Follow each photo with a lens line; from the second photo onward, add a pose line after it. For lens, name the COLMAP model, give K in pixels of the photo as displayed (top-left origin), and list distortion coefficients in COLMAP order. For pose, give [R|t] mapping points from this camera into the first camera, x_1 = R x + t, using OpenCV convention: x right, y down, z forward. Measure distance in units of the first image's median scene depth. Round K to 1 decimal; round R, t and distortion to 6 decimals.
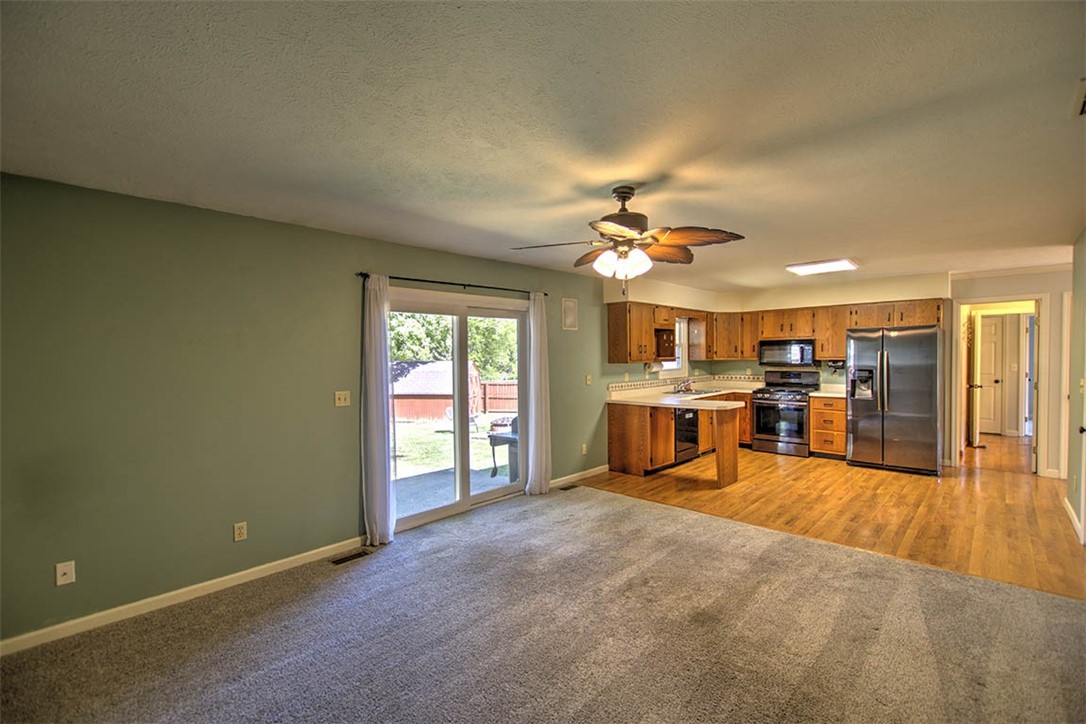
lens RADIAL K [[467.9, 0, 542.4], [0, 467.9, 365.7], [0, 0, 1]] dist [0.009543, -0.006968]
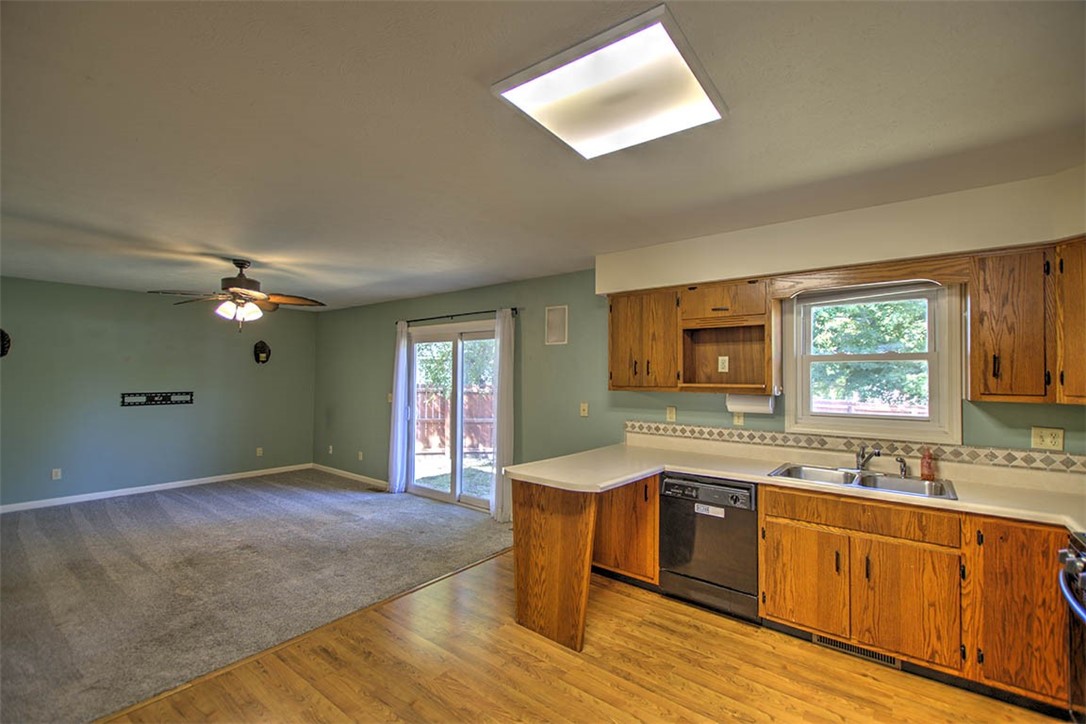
lens RADIAL K [[467.9, 0, 542.4], [0, 467.9, 365.7], [0, 0, 1]] dist [0.009543, -0.006968]
pose [[0.106706, -0.005333, -0.994276, 0.989619], [-0.031092, 0.999479, -0.008697, -0.036373], [0.993804, 0.031842, 0.106484, 1.020918]]
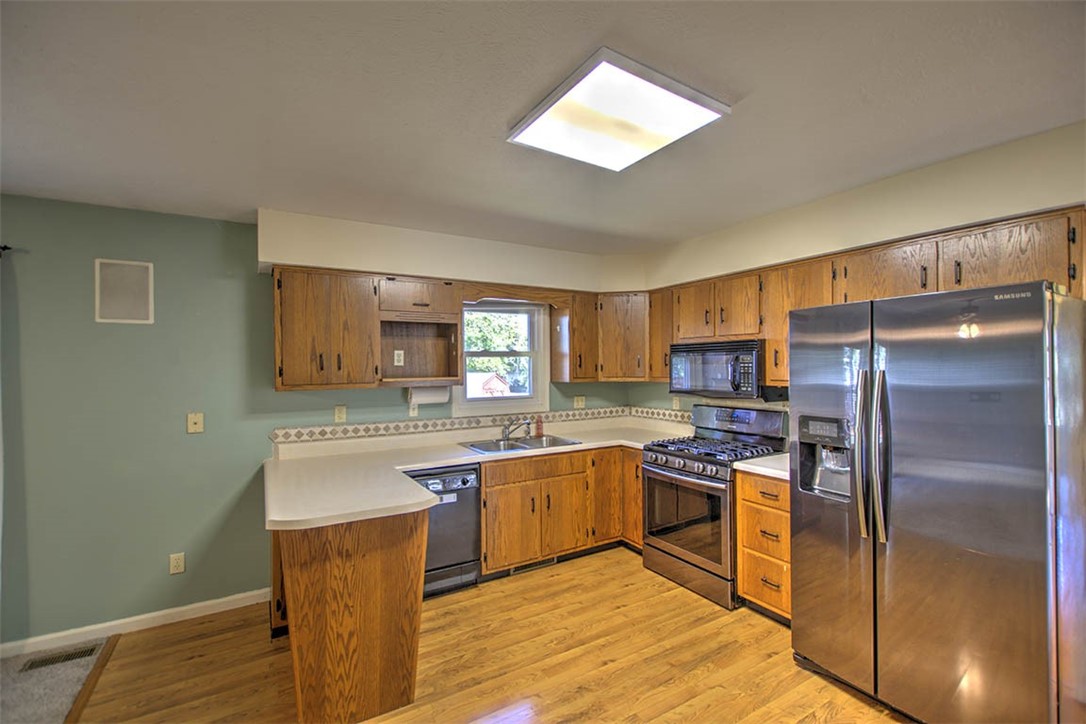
lens RADIAL K [[462.6, 0, 541.4], [0, 462.6, 368.9], [0, 0, 1]] dist [0.001900, 0.000498]
pose [[0.965670, 0.005566, -0.259713, 0.699185], [-0.009999, 0.999826, -0.015747, -0.027819], [0.259580, 0.017803, 0.965557, 0.737404]]
